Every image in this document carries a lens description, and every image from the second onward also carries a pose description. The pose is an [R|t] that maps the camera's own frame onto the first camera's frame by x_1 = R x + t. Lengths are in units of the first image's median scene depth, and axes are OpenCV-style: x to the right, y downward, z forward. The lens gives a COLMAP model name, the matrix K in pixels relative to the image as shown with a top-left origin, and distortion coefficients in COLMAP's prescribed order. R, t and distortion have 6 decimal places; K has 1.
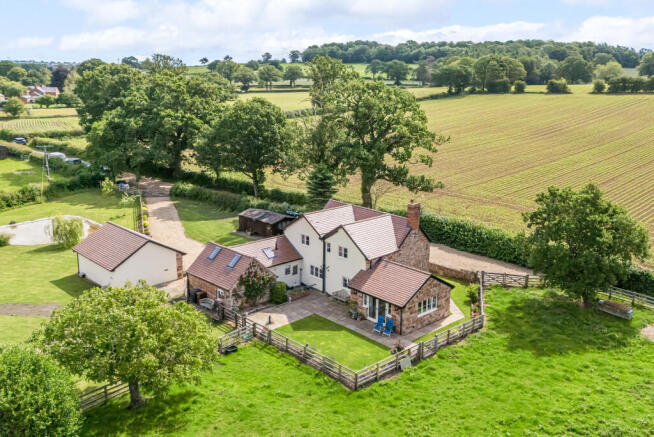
lens RADIAL K [[513.0, 0, 340.0], [0, 513.0, 217.7], [0, 0, 1]] dist [0.093542, -0.091794]
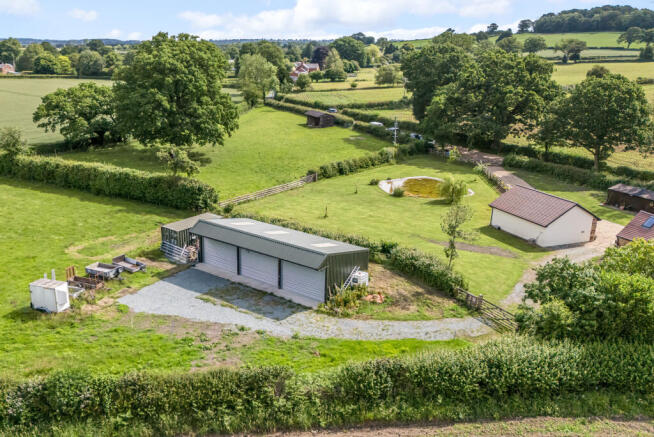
lens RADIAL K [[513.0, 0, 340.0], [0, 513.0, 217.7], [0, 0, 1]] dist [0.093542, -0.091794]
pose [[0.920545, 0.113242, -0.373864, -0.215181], [-0.095528, 0.993260, 0.065643, 0.025197], [0.378777, -0.024713, 0.925158, -0.130361]]
